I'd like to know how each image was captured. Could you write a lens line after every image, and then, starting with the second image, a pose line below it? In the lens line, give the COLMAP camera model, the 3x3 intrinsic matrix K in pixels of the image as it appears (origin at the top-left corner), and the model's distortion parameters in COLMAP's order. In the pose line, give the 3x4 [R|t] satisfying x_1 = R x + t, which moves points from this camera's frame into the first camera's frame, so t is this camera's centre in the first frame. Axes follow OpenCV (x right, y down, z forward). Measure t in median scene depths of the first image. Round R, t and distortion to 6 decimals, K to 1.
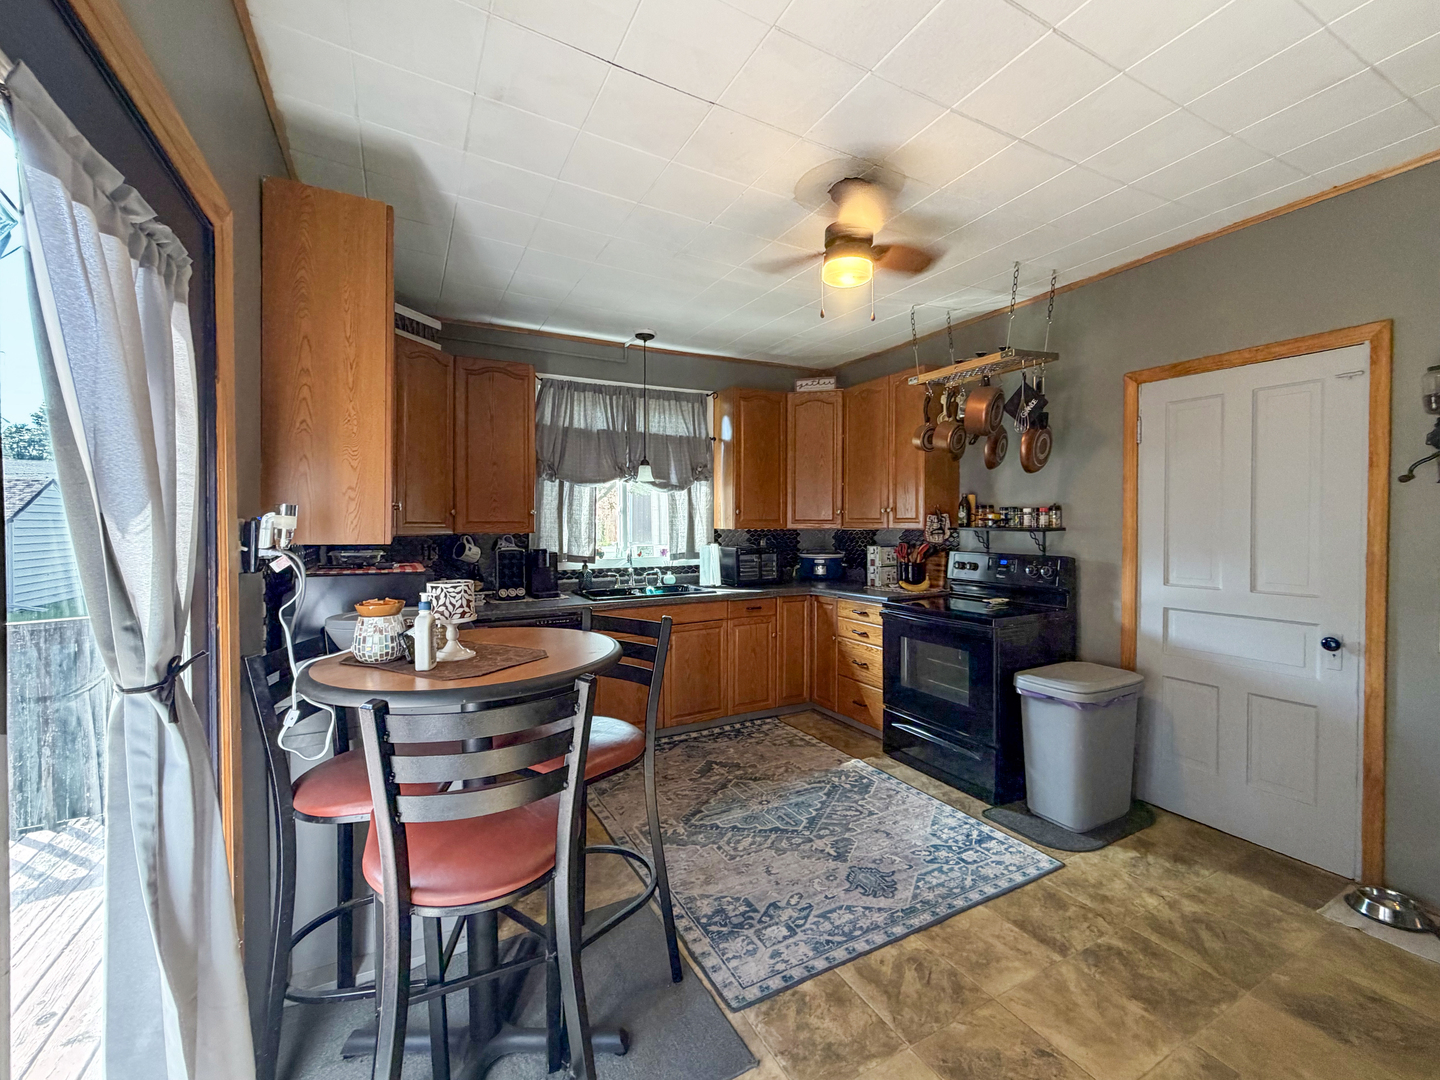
lens RADIAL K [[587.8, 0, 691.2], [0, 587.8, 521.7], [0, 0, 1]] dist [-0.000457, 0.000043]
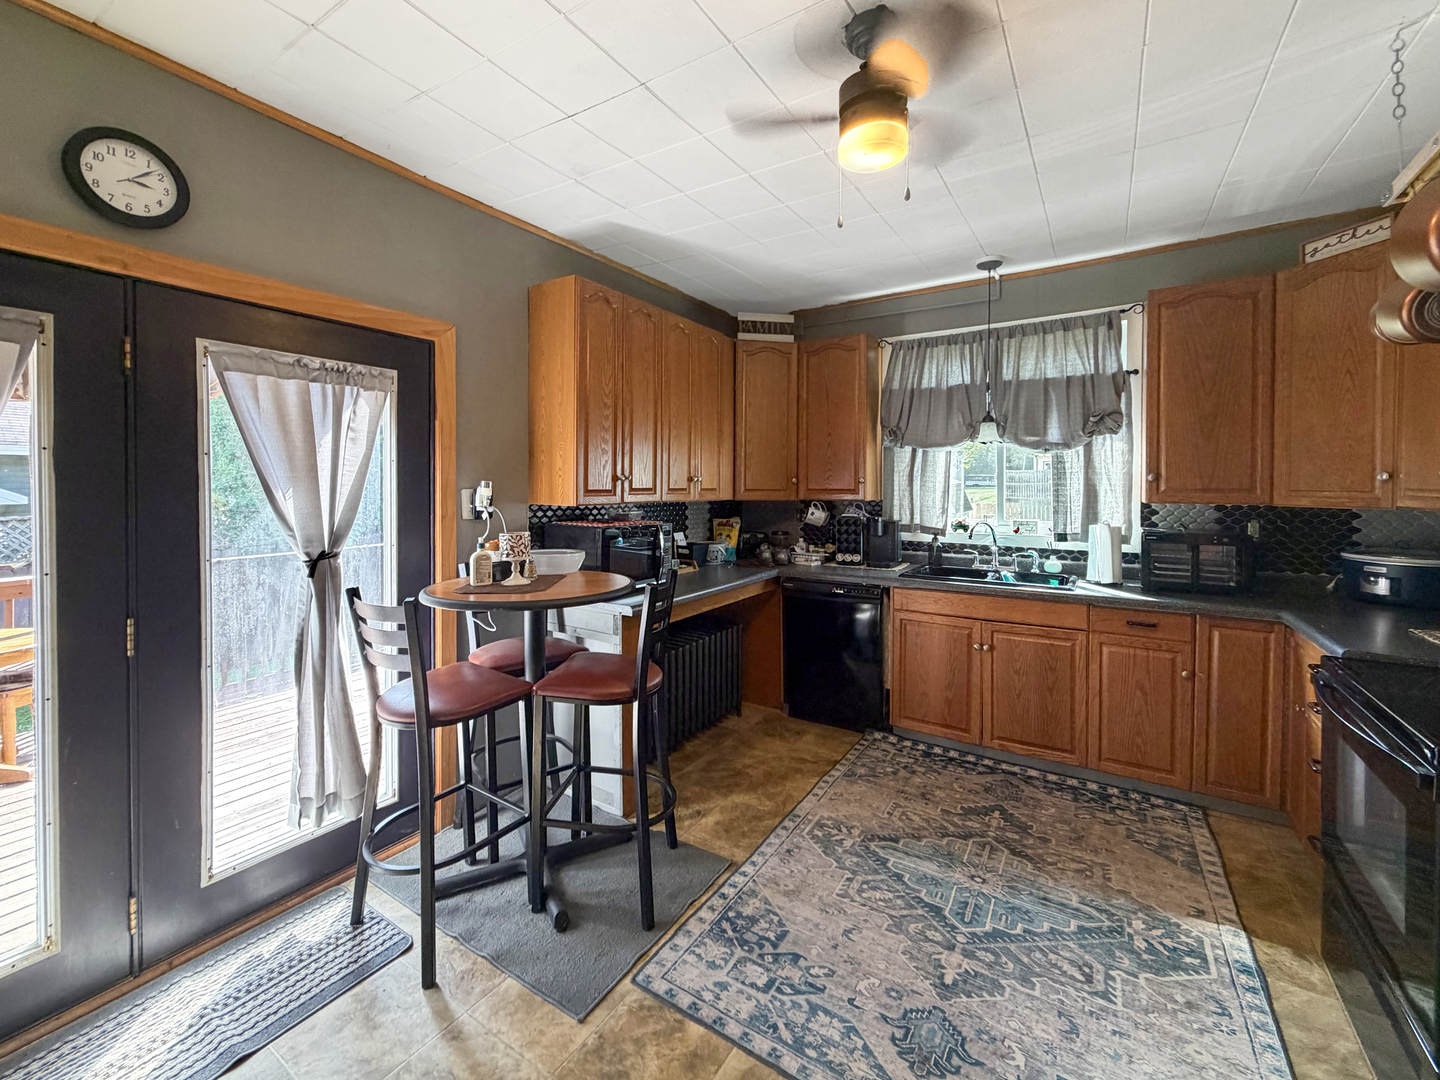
lens RADIAL K [[579.5, 0, 722.5], [0, 579.5, 484.8], [0, 0, 1]] dist [-0.001366, -0.000193]
pose [[0.511703, 0.004278, -0.859151, 0.458078], [-0.002488, 0.999991, 0.003497, -0.011153], [0.859159, 0.000348, 0.511709, 0.284728]]
